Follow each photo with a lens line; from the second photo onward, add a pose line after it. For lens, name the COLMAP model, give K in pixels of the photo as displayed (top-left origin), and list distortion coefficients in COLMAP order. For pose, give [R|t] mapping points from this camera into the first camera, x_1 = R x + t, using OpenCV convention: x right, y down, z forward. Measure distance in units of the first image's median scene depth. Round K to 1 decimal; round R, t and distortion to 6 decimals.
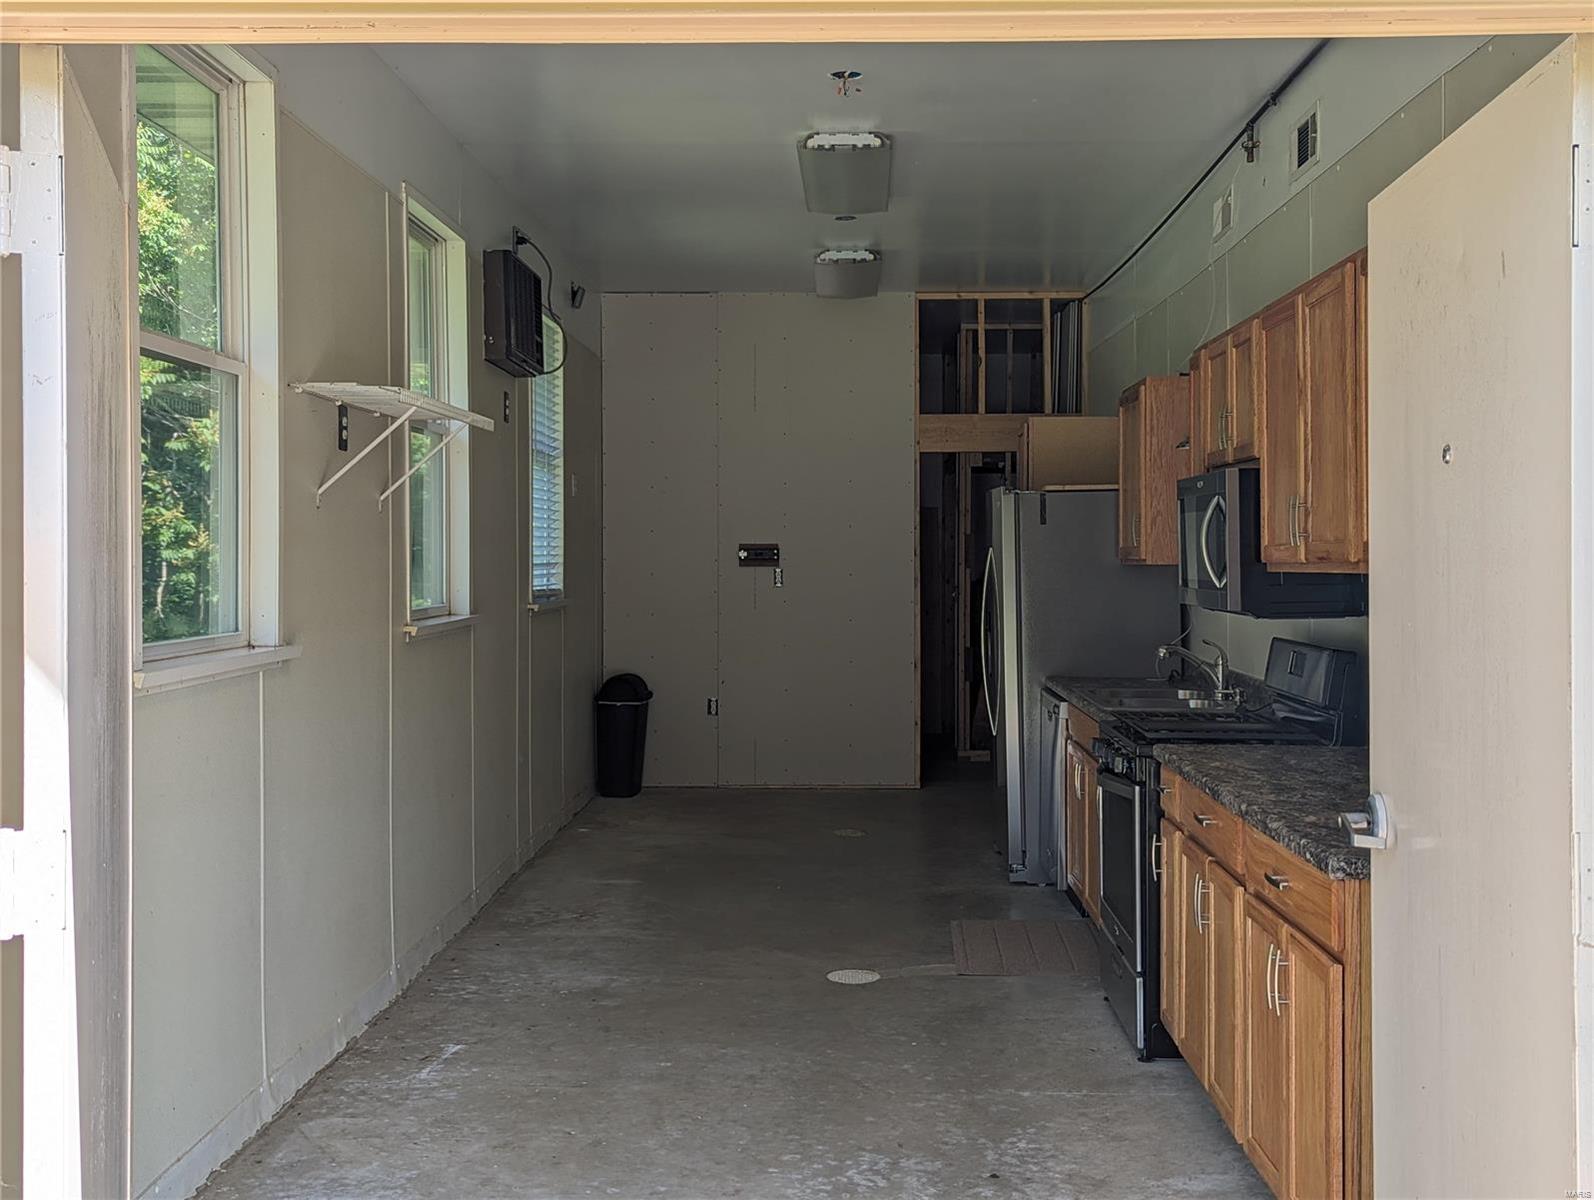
lens RADIAL K [[1743.3, 0, 789.7], [0, 1743.3, 584.1], [0, 0, 1]] dist [0.108296, -0.221287]
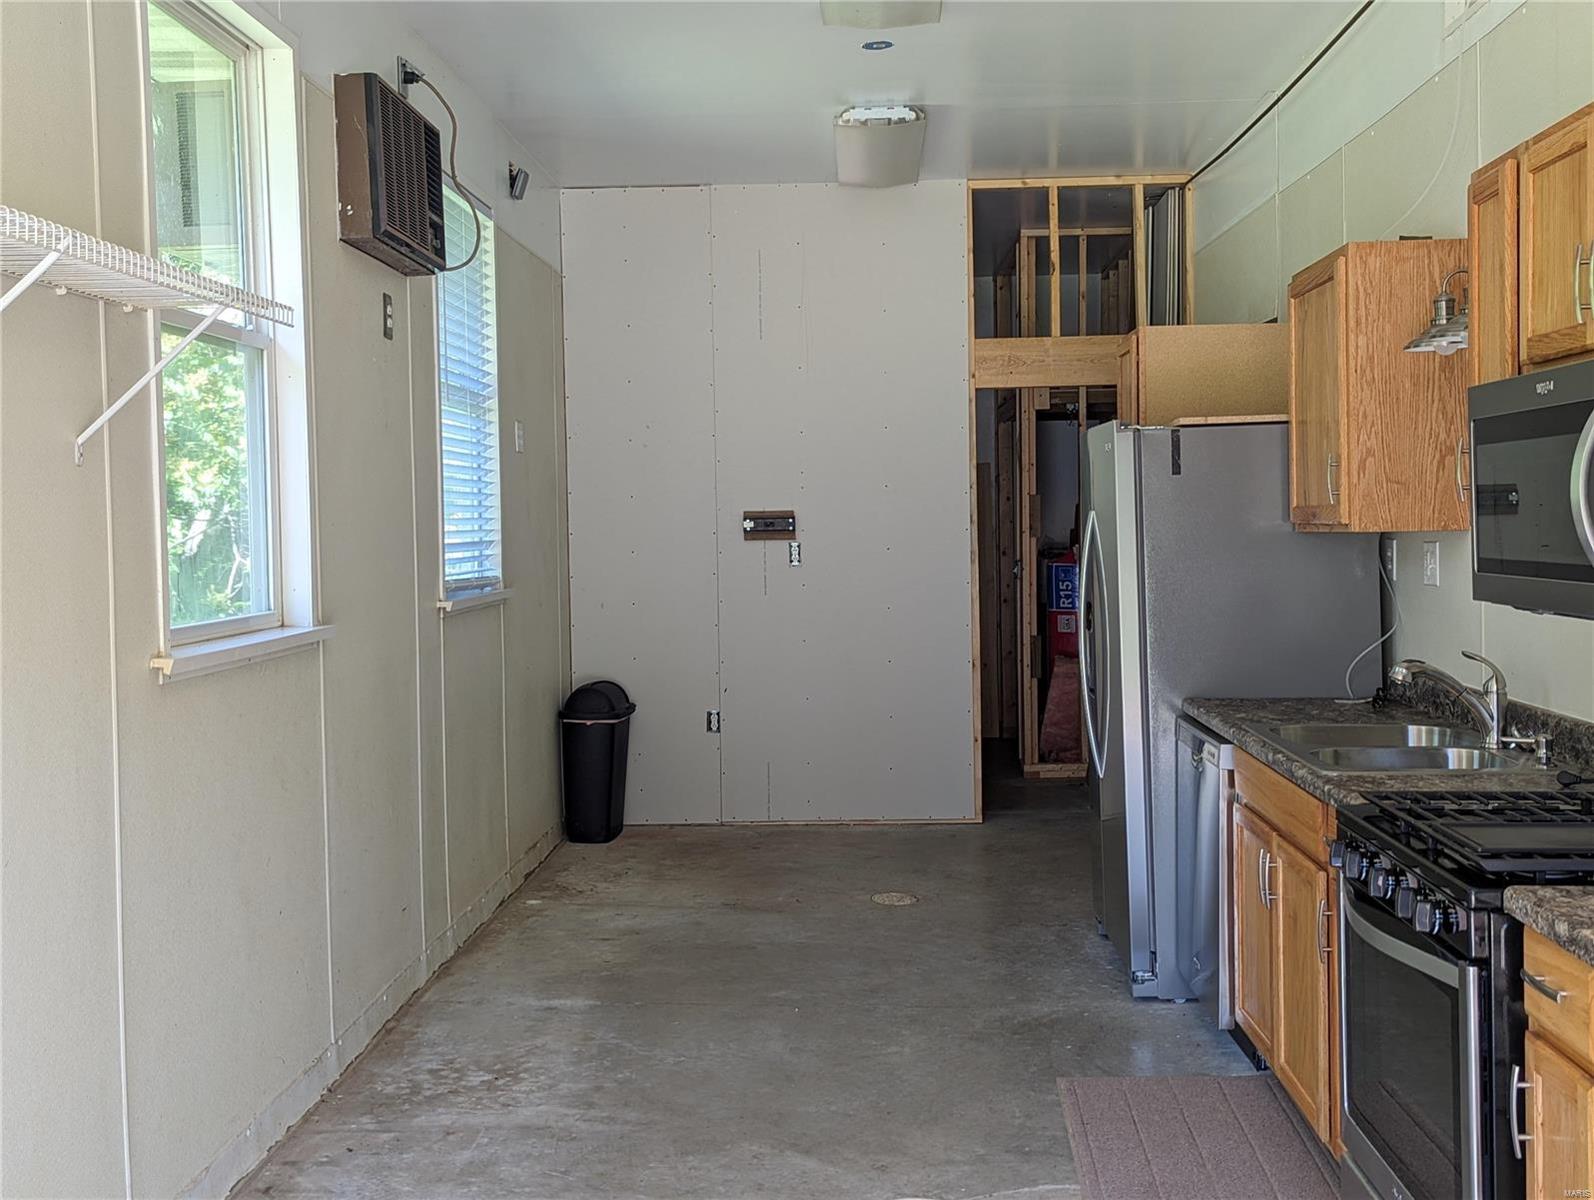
lens RADIAL K [[1753.0, 0, 801.0], [0, 1753.0, 578.9], [0, 0, 1]] dist [0.098370, -0.183101]
pose [[0.999825, -0.016071, -0.009570, 0.004647], [0.016218, 0.999748, 0.015530, -0.006461], [0.009318, -0.015682, 0.999834, 0.300381]]
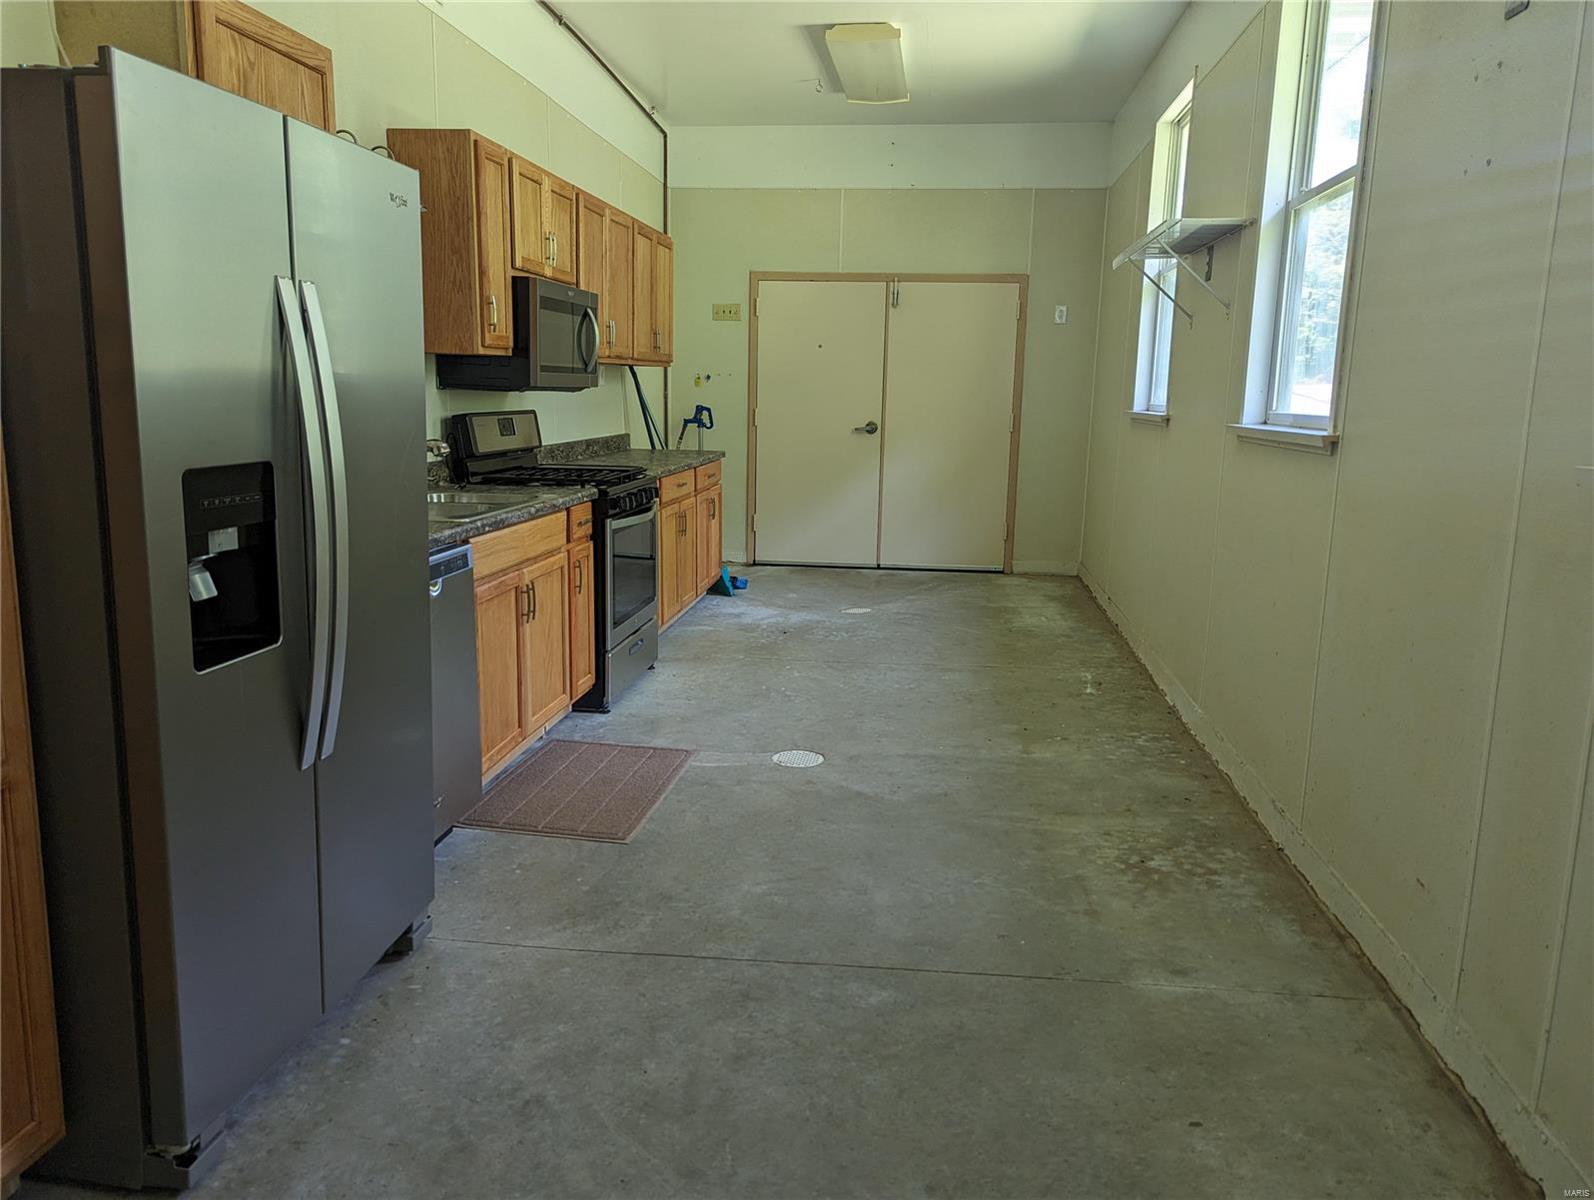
lens RADIAL K [[1157.4, 0, 806.1], [0, 1157.4, 590.6], [0, 0, 1]] dist [0.093402, -0.138915]
pose [[-0.996313, -0.035062, 0.078295, -0.014781], [-0.019509, 0.981356, 0.191208, -0.005123], [-0.083539, 0.188976, -0.978422, 1.292835]]
